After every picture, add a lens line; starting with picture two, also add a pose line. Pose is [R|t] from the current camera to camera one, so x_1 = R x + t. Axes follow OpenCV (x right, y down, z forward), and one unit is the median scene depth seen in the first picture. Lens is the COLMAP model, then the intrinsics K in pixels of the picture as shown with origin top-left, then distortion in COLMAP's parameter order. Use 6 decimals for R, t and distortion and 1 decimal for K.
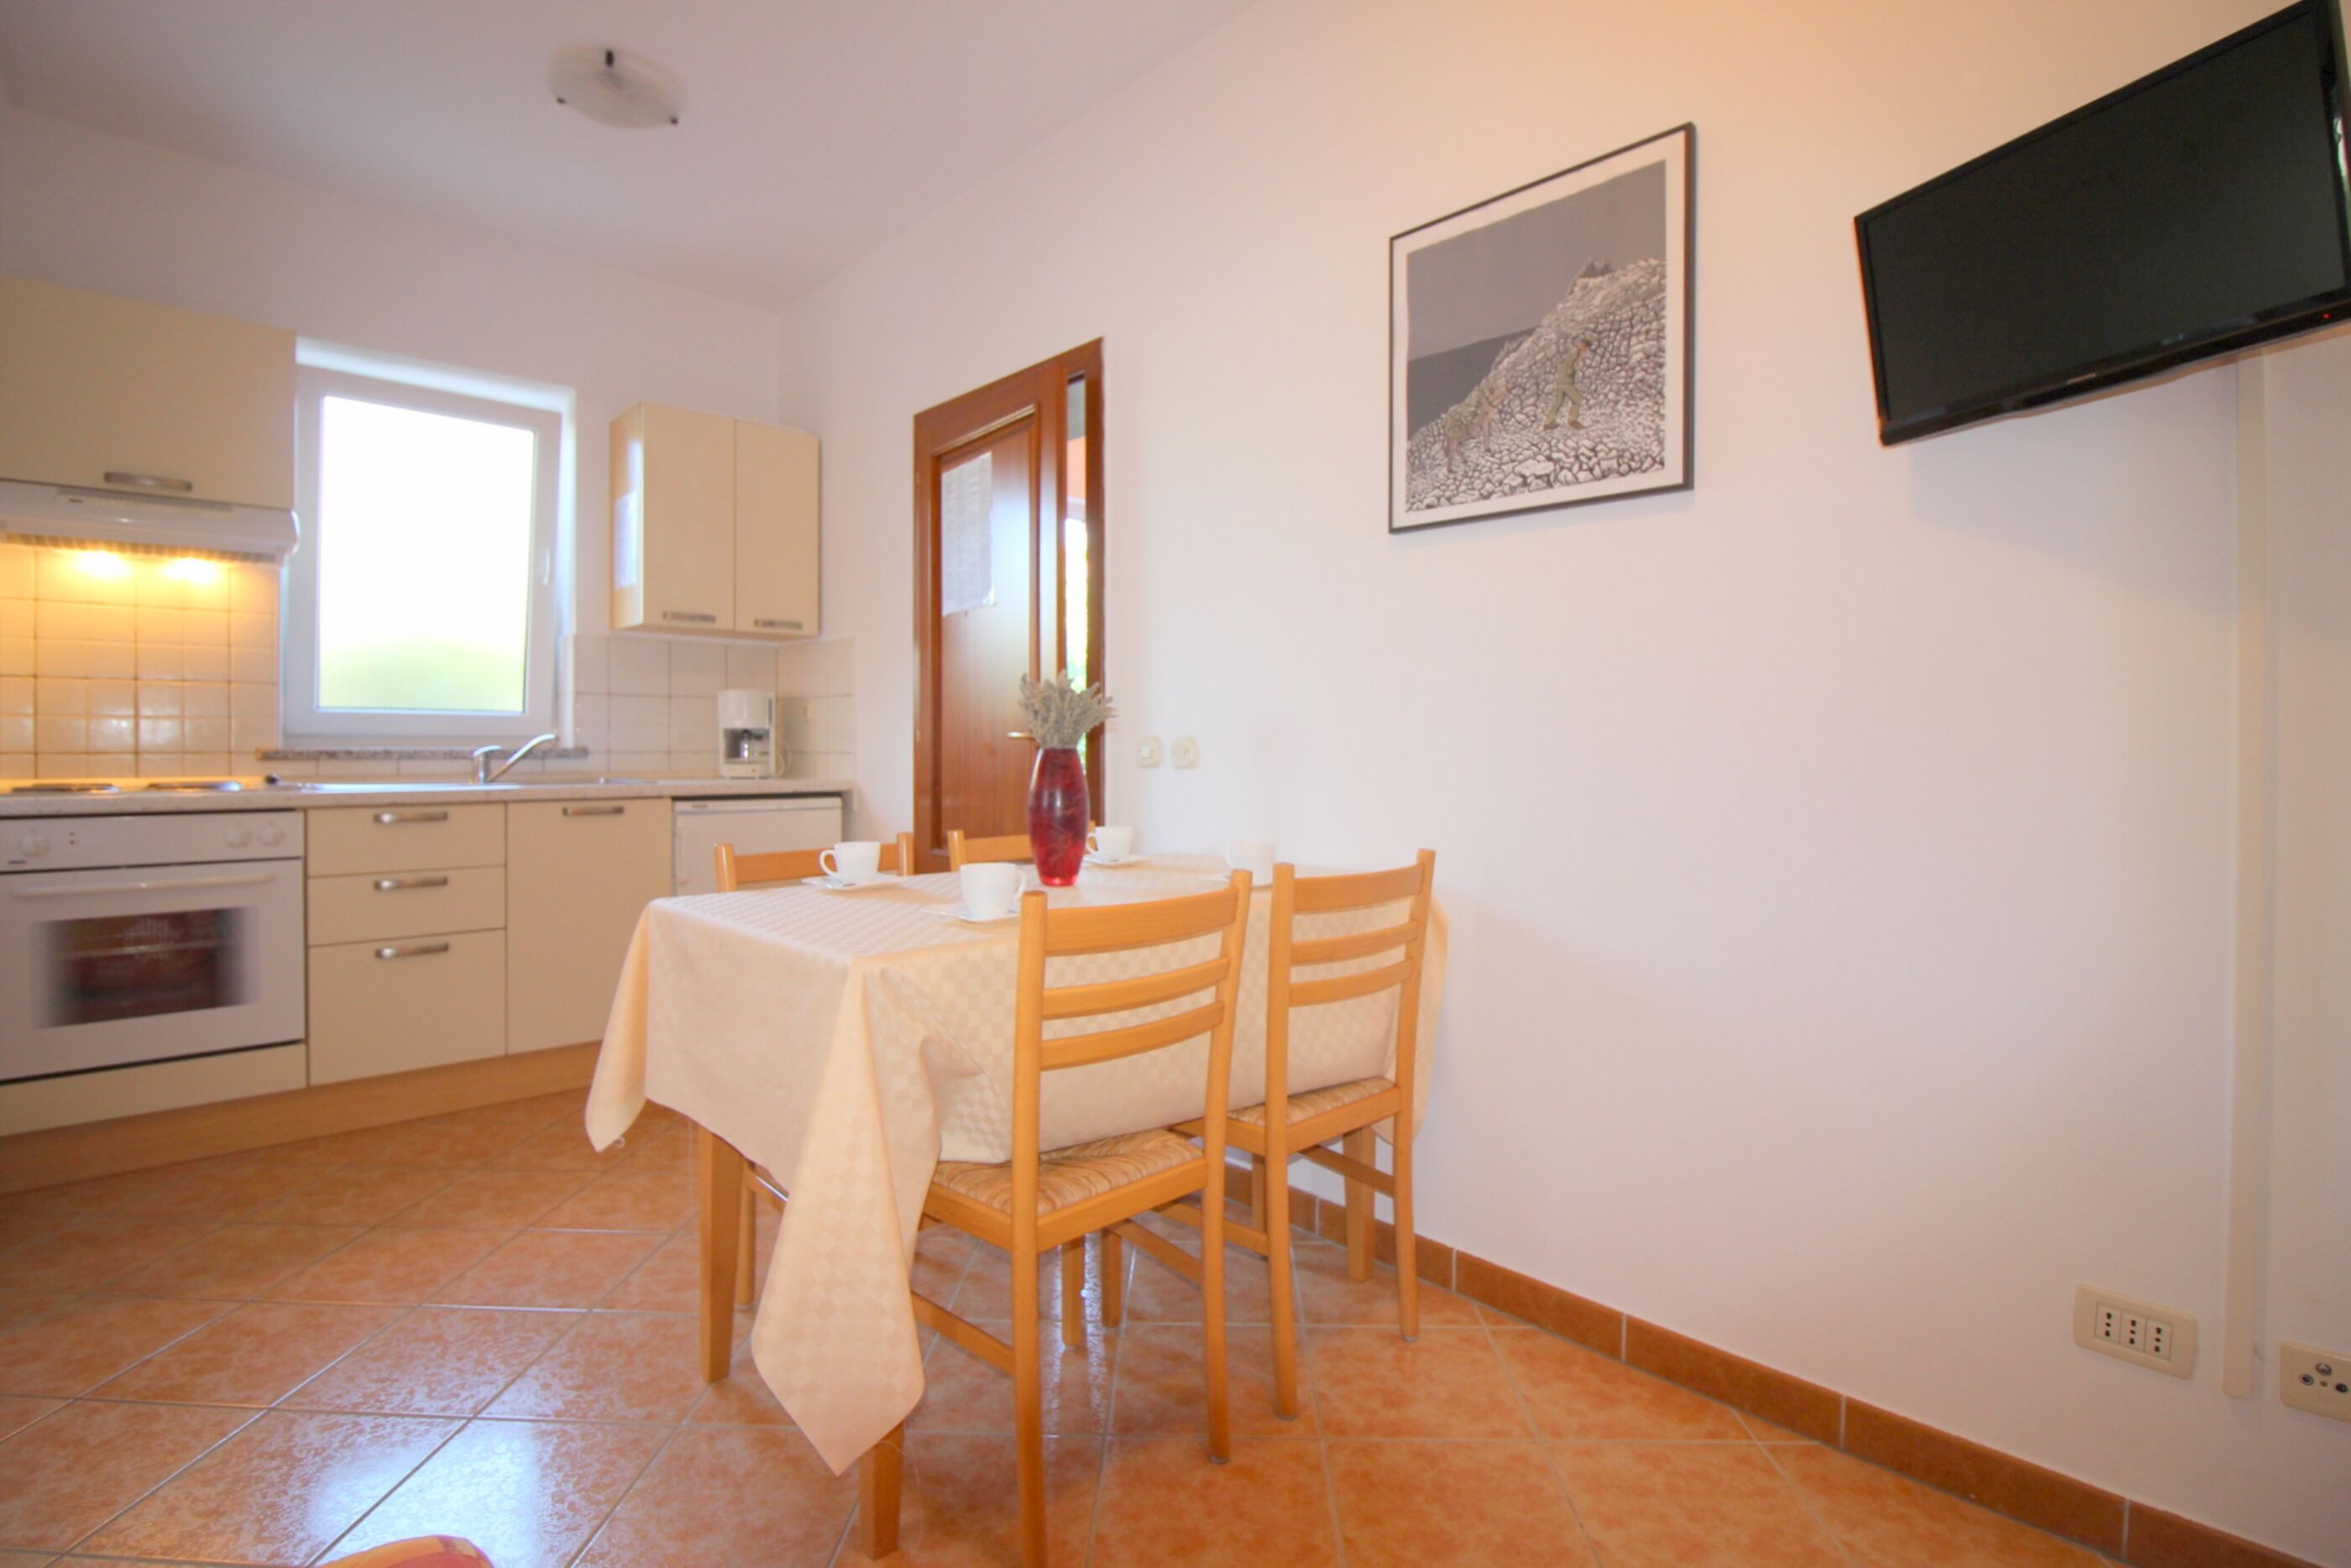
lens RADIAL K [[1111.6, 0, 1190.3], [0, 1111.6, 748.1], [0, 0, 1]] dist [-0.001403, -0.009530]
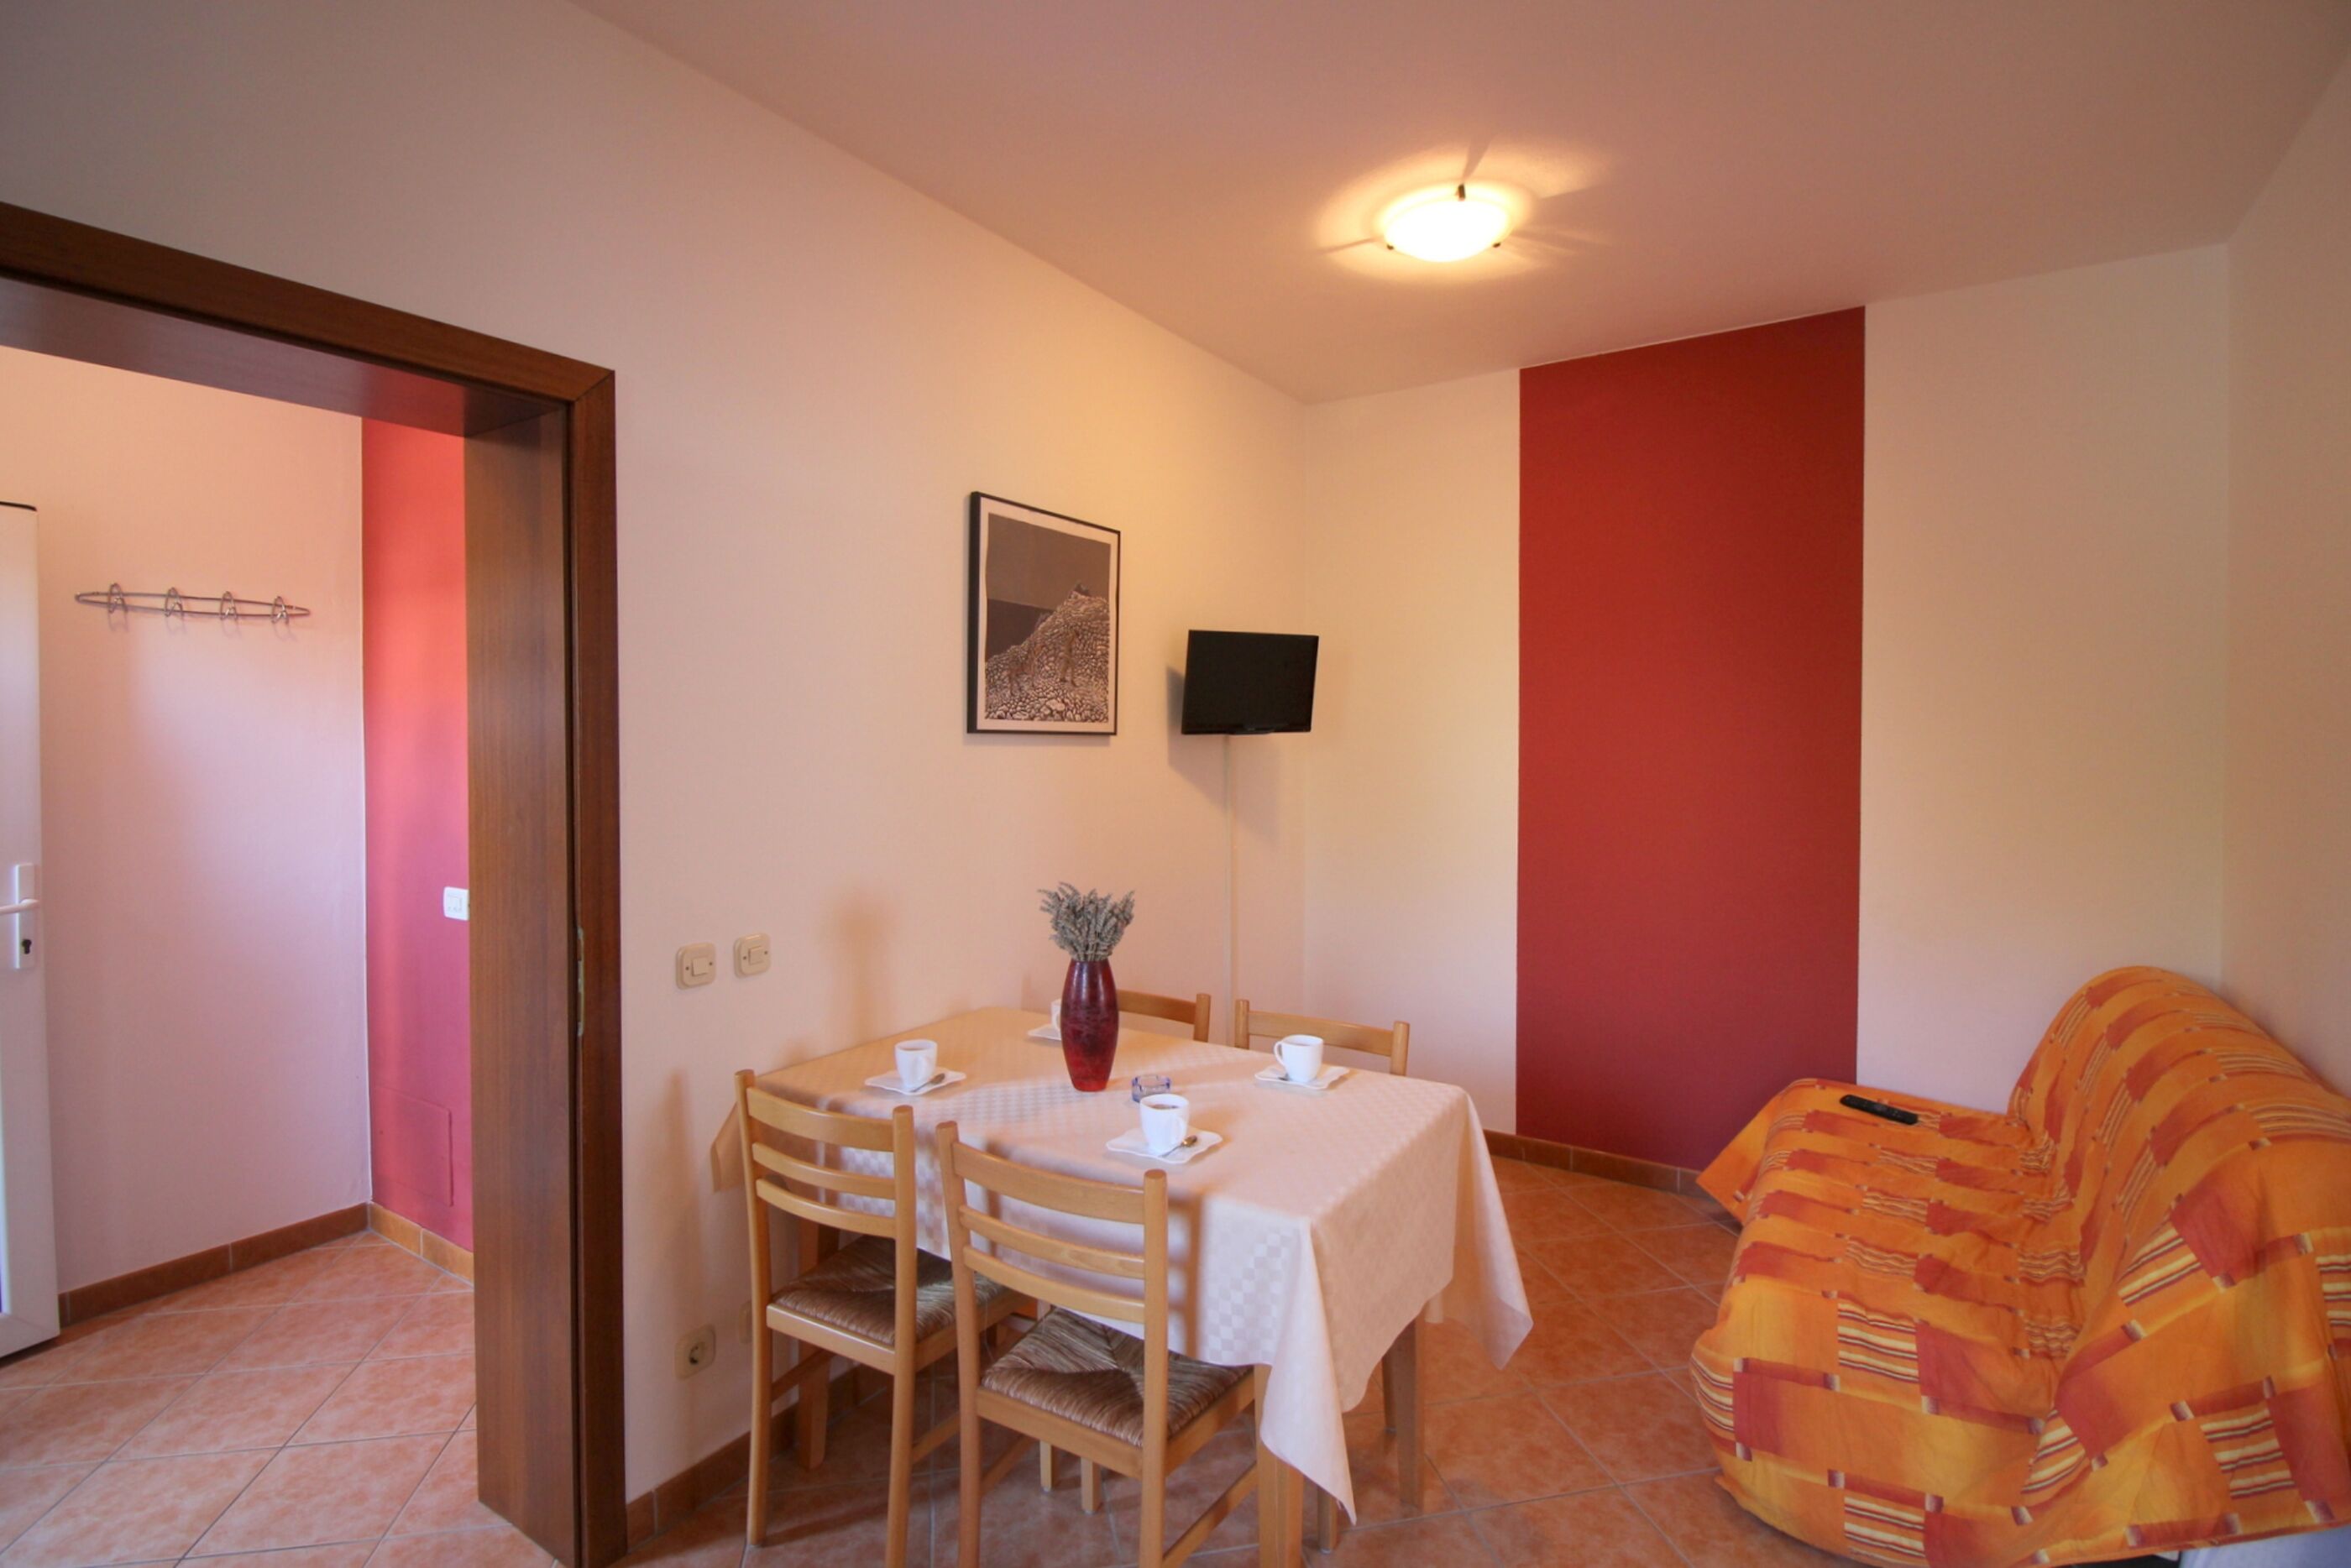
lens RADIAL K [[1111.6, 0, 1190.3], [0, 1111.6, 748.1], [0, 0, 1]] dist [-0.001403, -0.009530]
pose [[-0.234255, -0.010515, 0.972118, -1.136070], [0.003550, 0.999926, 0.011671, -0.203745], [-0.972169, 0.006185, -0.234200, 1.129751]]
